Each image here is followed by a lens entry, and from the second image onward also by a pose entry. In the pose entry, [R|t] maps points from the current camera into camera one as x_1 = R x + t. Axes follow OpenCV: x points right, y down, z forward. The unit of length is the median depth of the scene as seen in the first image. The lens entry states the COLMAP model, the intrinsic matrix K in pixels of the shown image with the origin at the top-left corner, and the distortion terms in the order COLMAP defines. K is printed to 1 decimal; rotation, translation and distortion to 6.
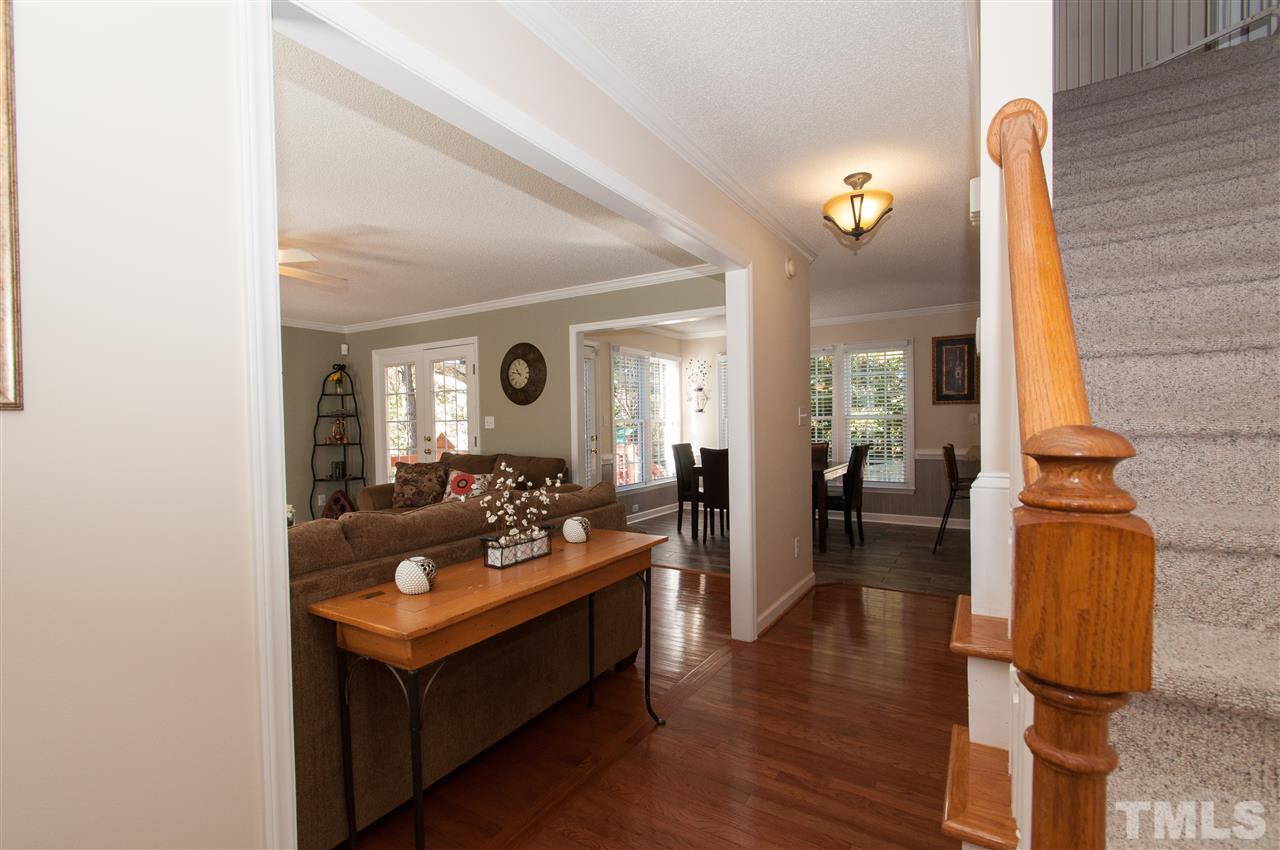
lens RADIAL K [[557.5, 0, 644.0], [0, 557.5, 438.3], [0, 0, 1]] dist [0.003706, 0.000342]
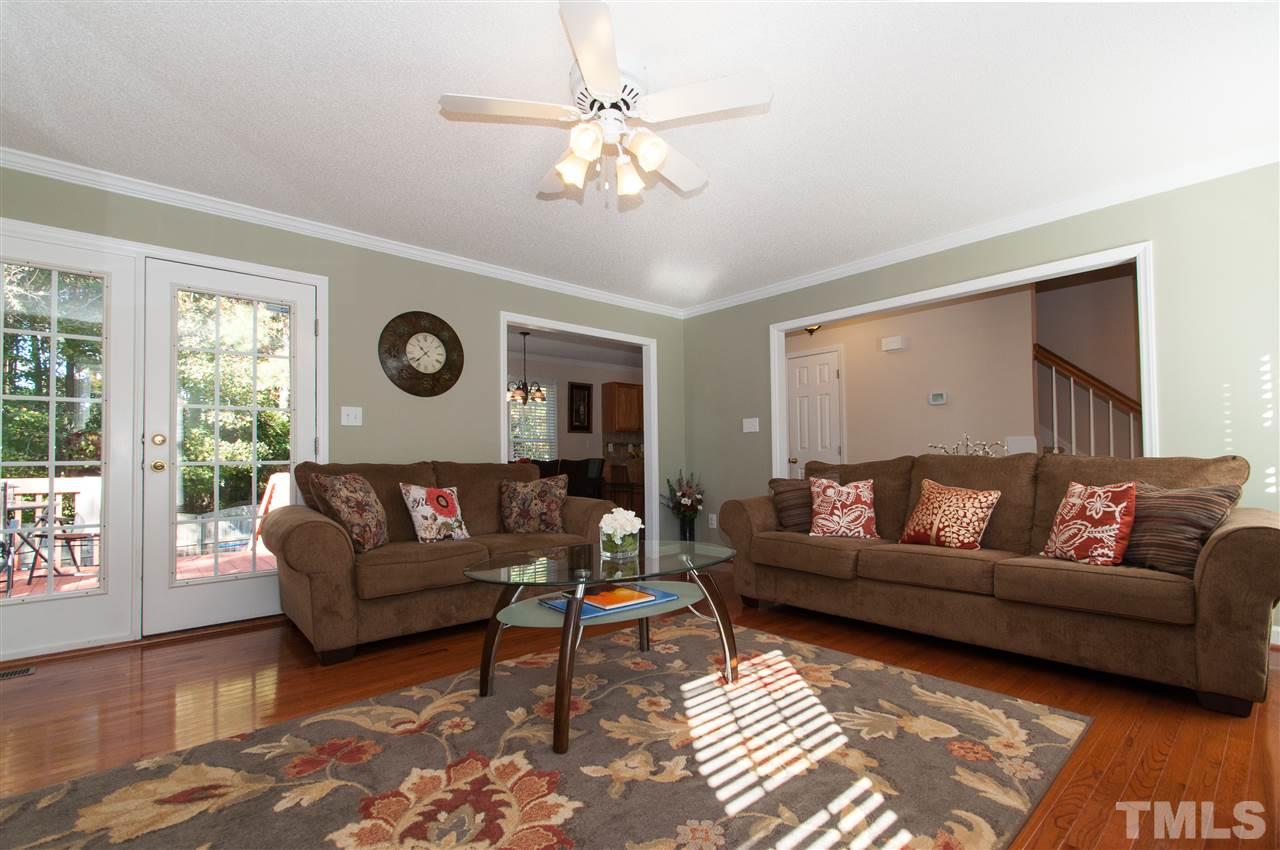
lens RADIAL K [[581.5, 0, 619.8], [0, 581.5, 452.2], [0, 0, 1]] dist [0.032335, 0.000201]
pose [[0.330937, 0.027563, 0.943250, -0.742448], [0.031949, 0.998673, -0.040392, 0.045334], [-0.943112, 0.043503, 0.329617, 0.445902]]
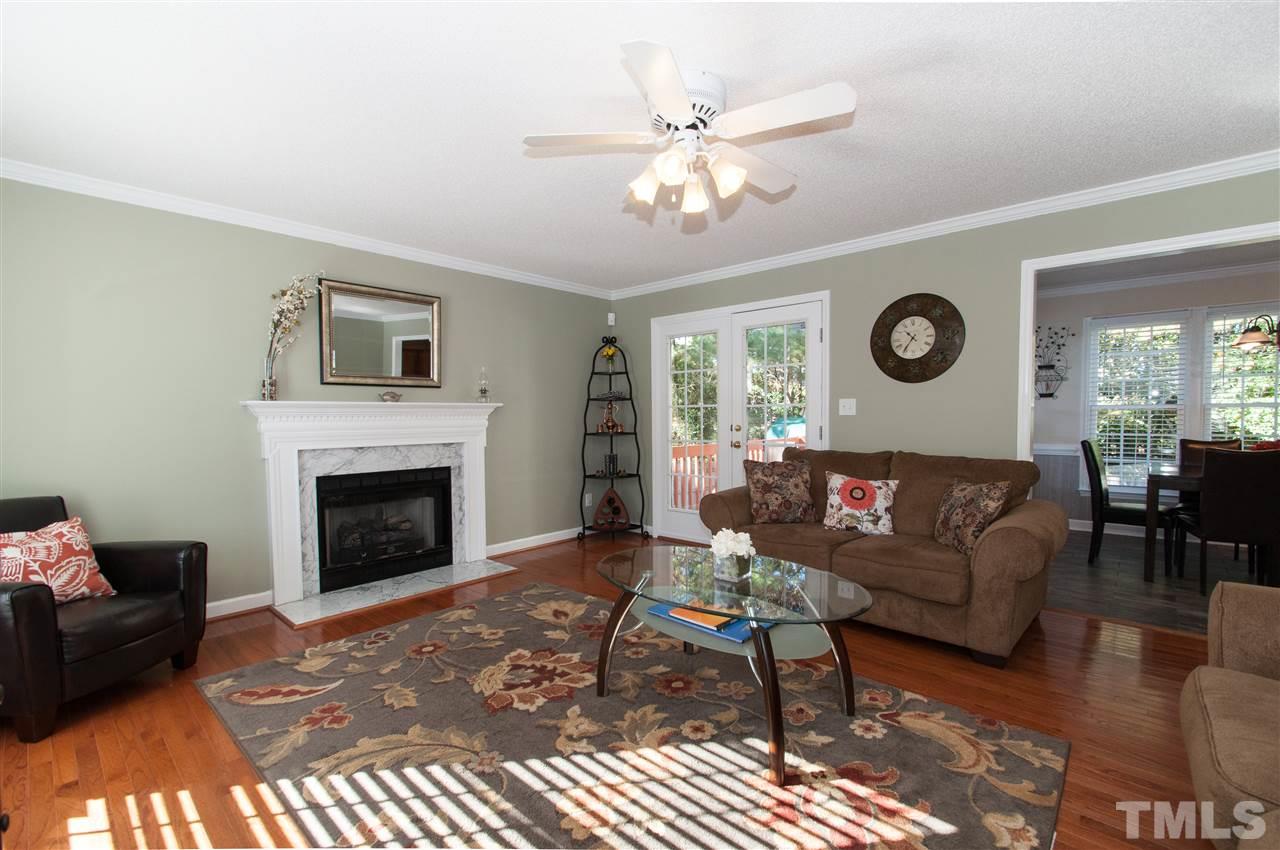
lens RADIAL K [[557.5, 0, 644.0], [0, 557.5, 438.3], [0, 0, 1]] dist [0.003706, 0.000342]
pose [[0.982203, 0.016992, -0.187050, -0.366926], [-0.013852, 0.999740, 0.018085, 0.002480], [0.187309, -0.015172, 0.982184, 0.211270]]
